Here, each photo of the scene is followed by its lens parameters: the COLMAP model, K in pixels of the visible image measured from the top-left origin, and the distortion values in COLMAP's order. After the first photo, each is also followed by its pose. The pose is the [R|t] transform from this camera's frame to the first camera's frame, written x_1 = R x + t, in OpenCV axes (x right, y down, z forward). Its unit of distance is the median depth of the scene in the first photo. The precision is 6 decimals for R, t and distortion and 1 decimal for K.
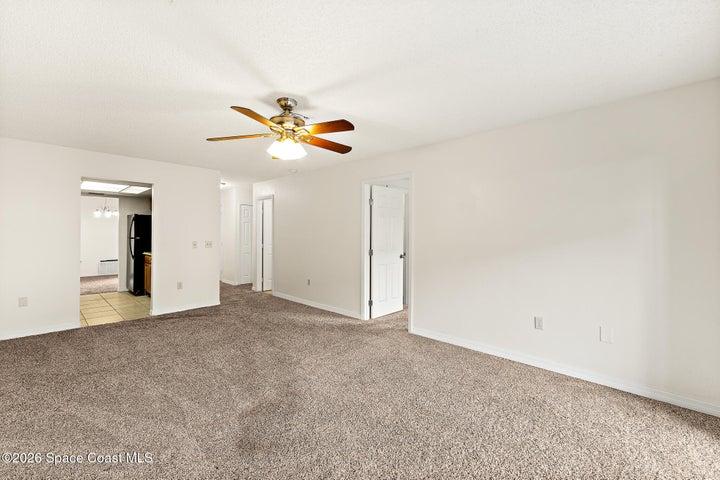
lens RADIAL K [[300.3, 0, 358.0], [0, 300.3, 236.9], [0, 0, 1]] dist [0.000813, 0.000304]
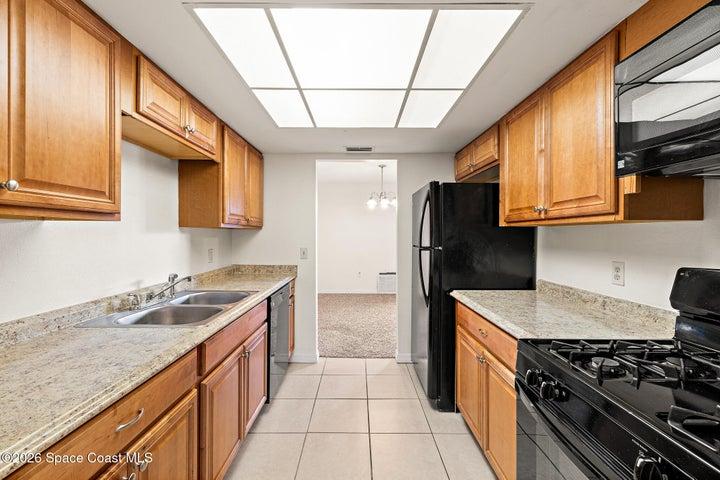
lens RADIAL K [[300.3, 0, 358.0], [0, 300.3, 236.9], [0, 0, 1]] dist [0.000813, 0.000304]
pose [[0.692506, 0.012493, -0.721304, -0.515468], [-0.009155, 0.999922, 0.008529, -0.012131], [0.721354, 0.000698, 0.692566, 0.652082]]
